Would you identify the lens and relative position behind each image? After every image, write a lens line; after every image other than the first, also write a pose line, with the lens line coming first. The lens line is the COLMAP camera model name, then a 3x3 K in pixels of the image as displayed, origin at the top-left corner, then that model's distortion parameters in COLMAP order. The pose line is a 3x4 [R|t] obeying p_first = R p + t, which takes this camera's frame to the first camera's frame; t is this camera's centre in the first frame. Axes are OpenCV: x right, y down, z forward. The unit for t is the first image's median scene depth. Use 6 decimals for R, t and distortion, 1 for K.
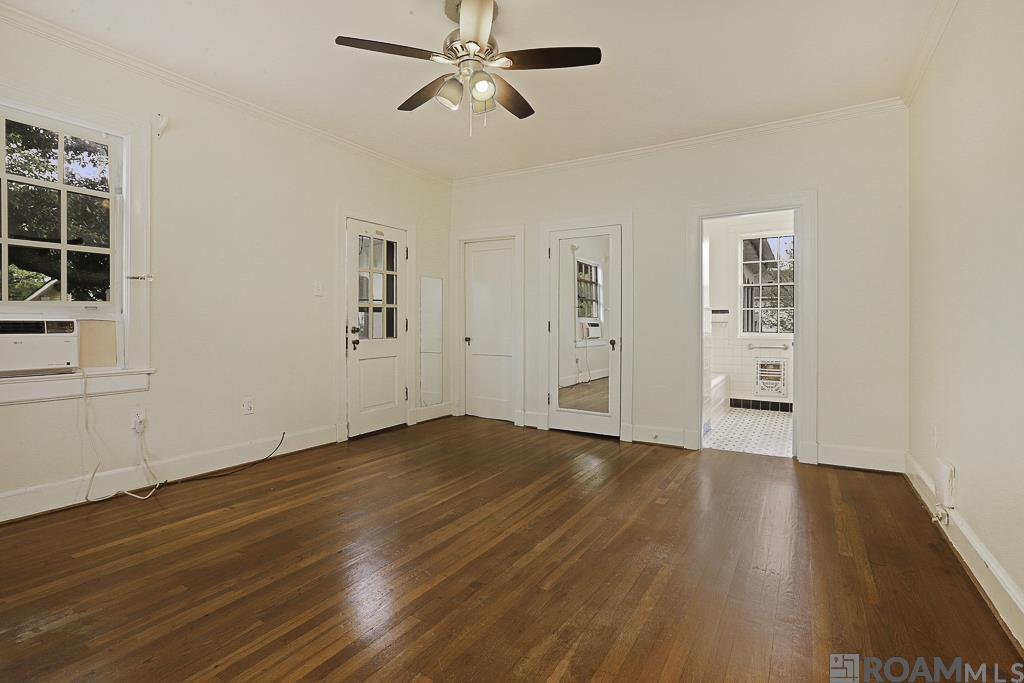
lens RADIAL K [[475.3, 0, 504.9], [0, 475.3, 343.1], [0, 0, 1]] dist [-0.044300, 0.018724]
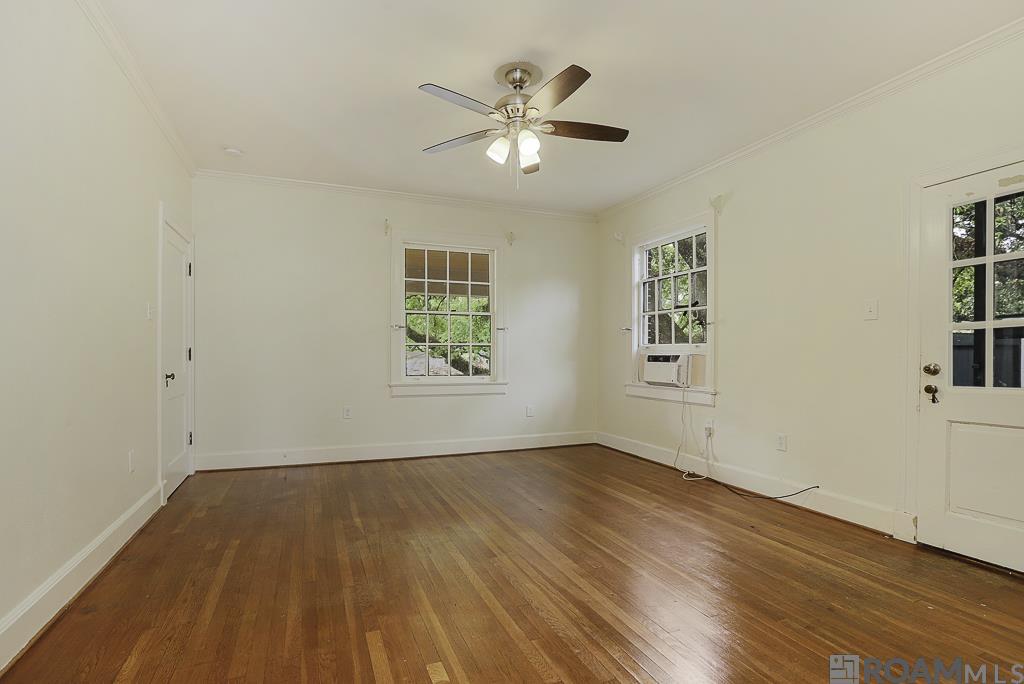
lens RADIAL K [[475.3, 0, 504.9], [0, 475.3, 343.6], [0, 0, 1]] dist [-0.044300, 0.018724]
pose [[-0.564788, -0.023171, -0.824911, 0.782203], [-0.041313, 0.999146, 0.000221, -0.063044], [0.824202, 0.034204, -0.565263, 1.410052]]
